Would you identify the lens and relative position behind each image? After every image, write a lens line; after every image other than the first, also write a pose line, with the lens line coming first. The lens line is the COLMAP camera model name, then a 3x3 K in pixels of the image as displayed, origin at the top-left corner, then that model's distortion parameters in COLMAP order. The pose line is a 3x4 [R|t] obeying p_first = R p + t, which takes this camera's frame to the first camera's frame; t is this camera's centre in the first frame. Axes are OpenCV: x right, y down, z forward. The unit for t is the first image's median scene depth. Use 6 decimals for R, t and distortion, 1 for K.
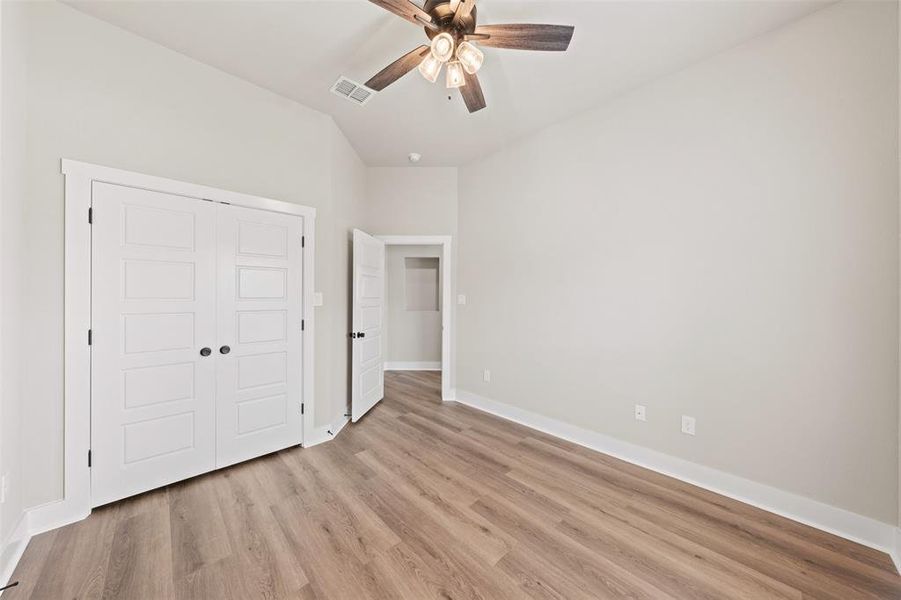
lens RADIAL K [[305.2, 0, 448.3], [0, 305.2, 298.5], [0, 0, 1]] dist [0.000052, 0.000008]
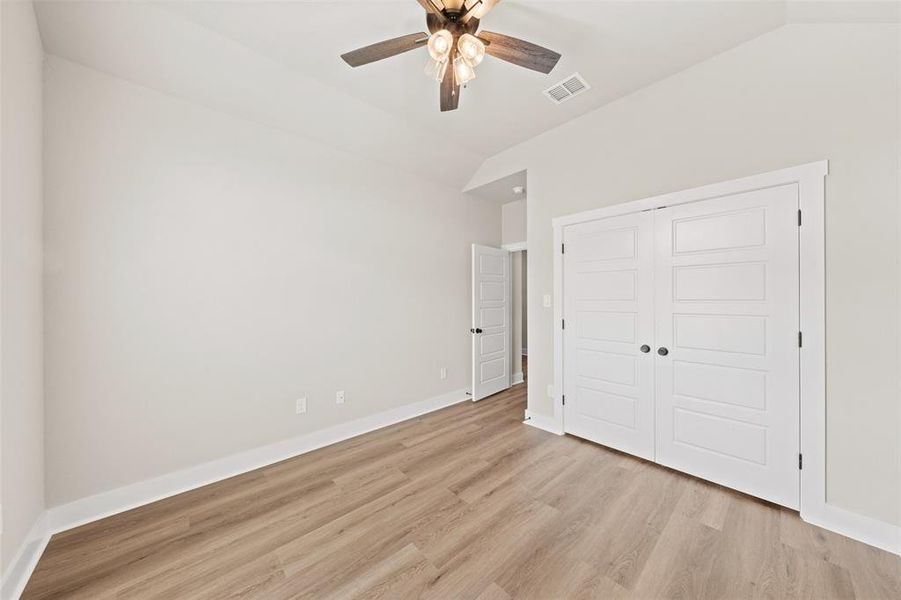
lens RADIAL K [[305.2, 0, 448.3], [0, 305.2, 298.5], [0, 0, 1]] dist [0.000052, 0.000008]
pose [[-0.035524, -0.005915, -0.999351, 0.431114], [-0.000228, 0.999983, -0.005911, -0.001088], [0.999369, 0.000017, -0.035525, 0.420728]]
